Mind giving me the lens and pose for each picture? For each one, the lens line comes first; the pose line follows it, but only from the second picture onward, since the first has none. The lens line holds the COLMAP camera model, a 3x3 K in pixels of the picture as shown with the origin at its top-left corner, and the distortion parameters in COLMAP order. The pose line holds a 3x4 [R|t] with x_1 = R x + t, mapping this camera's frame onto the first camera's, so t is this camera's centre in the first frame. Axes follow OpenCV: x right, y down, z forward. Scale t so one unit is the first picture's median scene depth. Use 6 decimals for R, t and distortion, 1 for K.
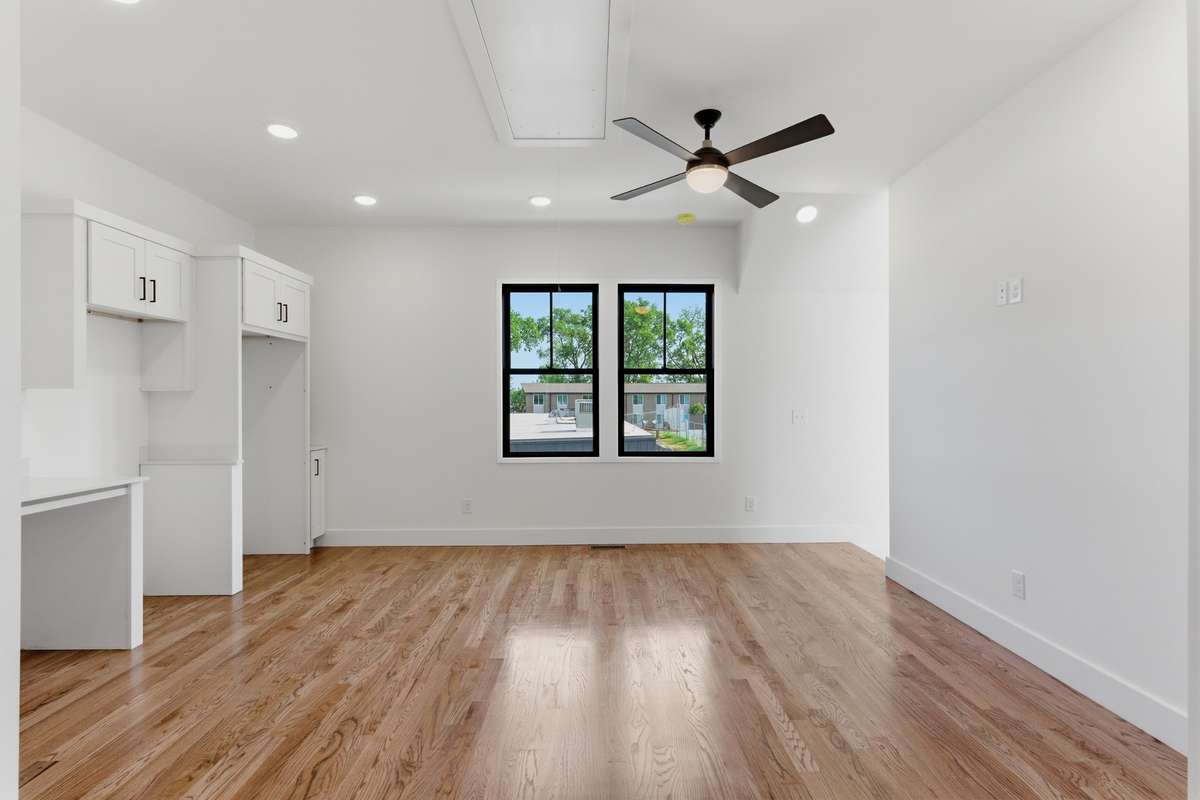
lens RADIAL K [[610.6, 0, 602.0], [0, 610.6, 405.4], [0, 0, 1]] dist [-0.001031, -0.000846]
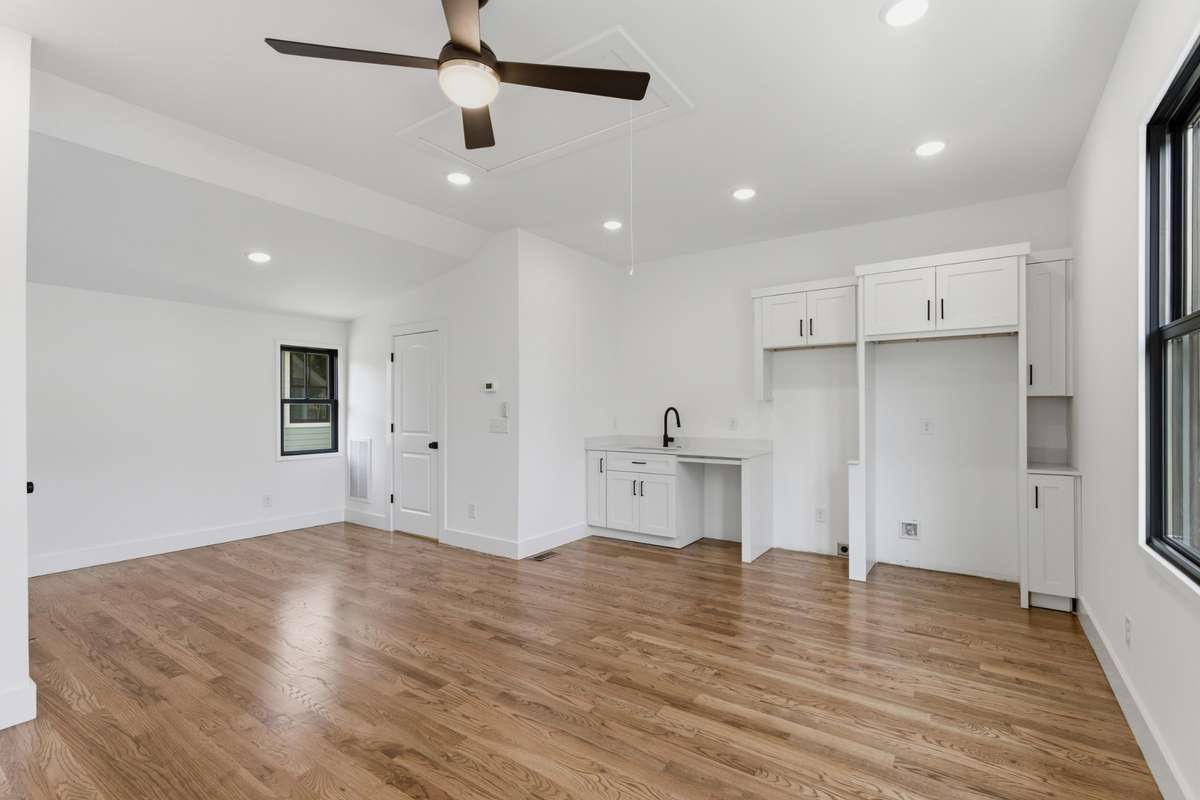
lens RADIAL K [[543.2, 0, 600.0], [0, 543.2, 400.0], [0, 0, 1]] dist [0.026890, -0.000235]
pose [[-0.599123, -0.005469, -0.800638, 0.524547], [0.001056, 0.999970, -0.007620, -0.014239], [0.800656, -0.005411, -0.599099, 1.340532]]
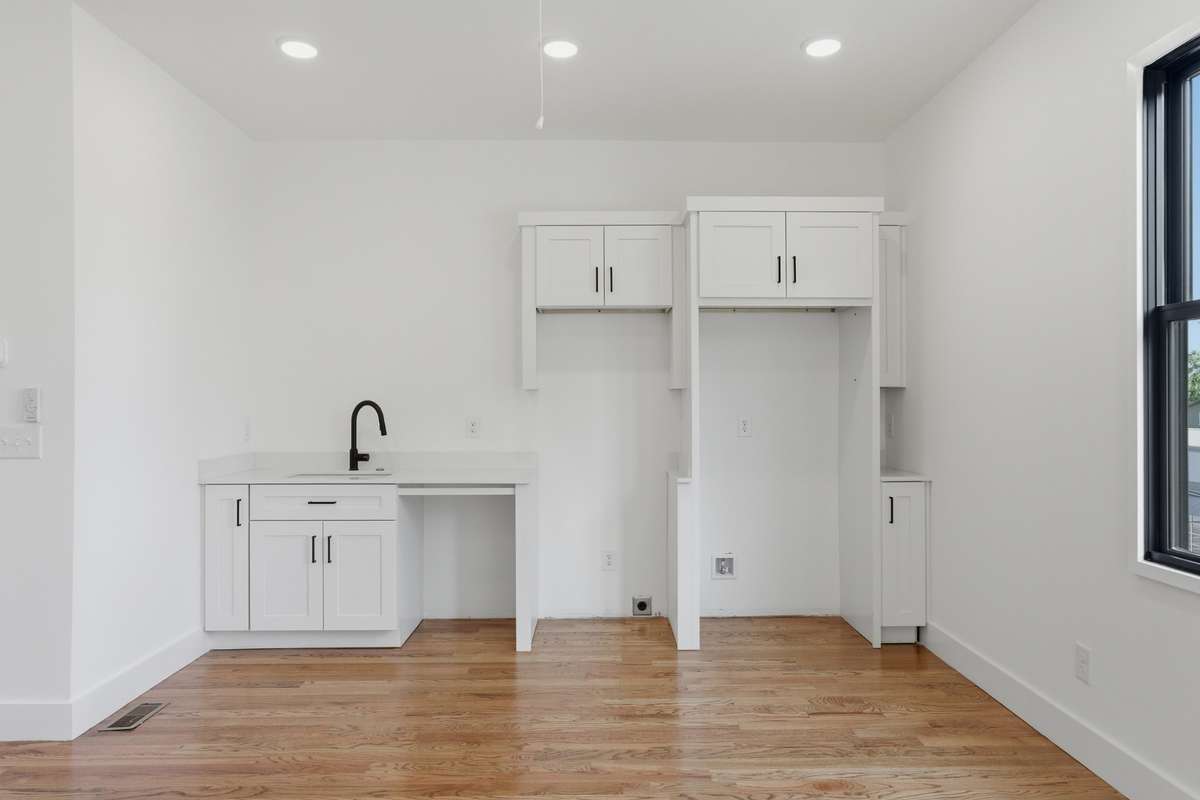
lens RADIAL K [[790.1, 0, 600.1], [0, 790.1, 391.8], [0, 0, 1]] dist [-0.023596, 0.040885]
pose [[-0.028207, -0.007107, -0.999577, 0.435038], [-0.002350, 0.999972, -0.007043, -0.011290], [0.999599, 0.002150, -0.028223, 1.002760]]
